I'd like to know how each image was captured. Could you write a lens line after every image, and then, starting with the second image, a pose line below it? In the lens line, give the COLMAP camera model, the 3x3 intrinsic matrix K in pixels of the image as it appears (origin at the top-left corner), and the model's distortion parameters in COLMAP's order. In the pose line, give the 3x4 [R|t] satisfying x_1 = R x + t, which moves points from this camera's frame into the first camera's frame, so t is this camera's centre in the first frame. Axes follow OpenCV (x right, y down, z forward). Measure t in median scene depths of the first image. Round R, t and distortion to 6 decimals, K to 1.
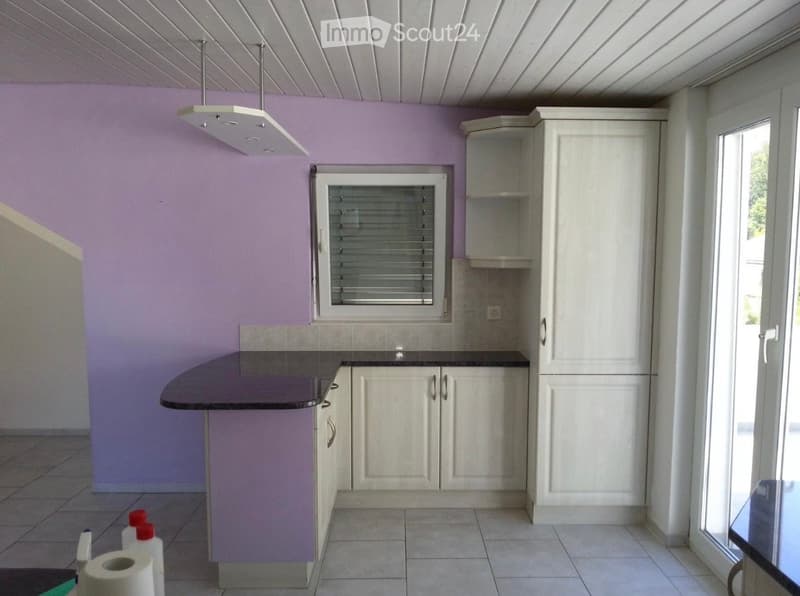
lens RADIAL K [[664.3, 0, 405.7], [0, 664.3, 295.5], [0, 0, 1]] dist [0.001512, -0.028200]
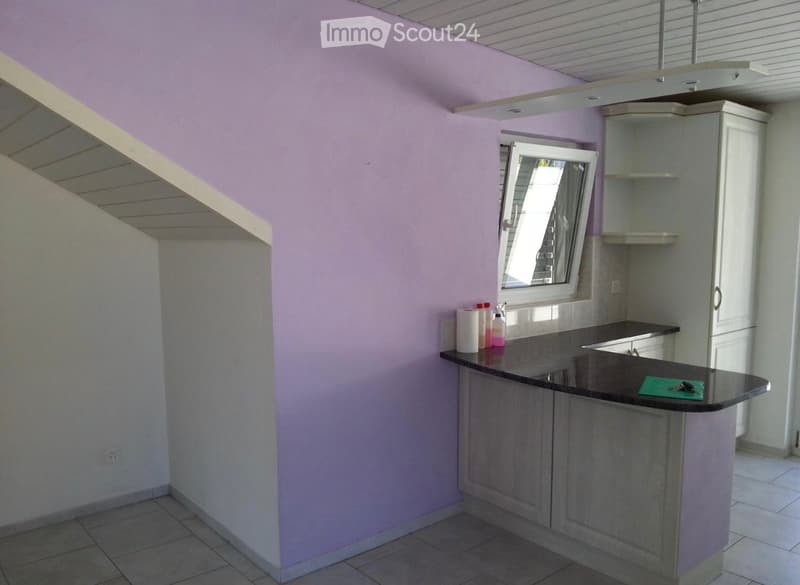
lens RADIAL K [[663.2, 0, 399.6], [0, 663.2, 295.9], [0, 0, 1]] dist [-0.026151, 0.002714]
pose [[0.780572, -0.071750, 0.620934, -0.845216], [0.051052, 0.997389, 0.051074, -0.032774], [-0.622978, -0.008167, 0.782197, 0.418030]]
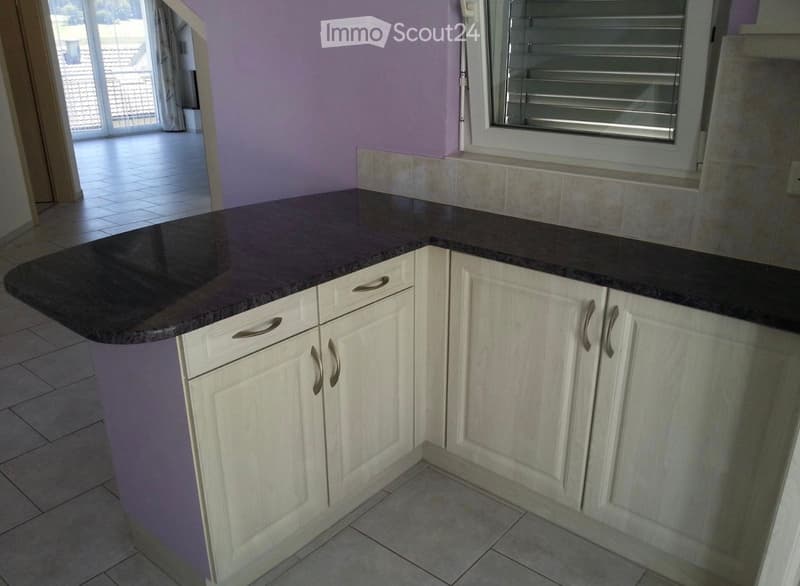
lens RADIAL K [[663.2, 0, 397.2], [0, 663.2, 290.6], [0, 0, 1]] dist [-0.026151, 0.002714]
pose [[0.756714, 0.228872, -0.612374, 0.218657], [-0.043696, 0.952328, 0.301932, -0.020163], [0.652284, -0.201718, 0.730640, 0.568521]]
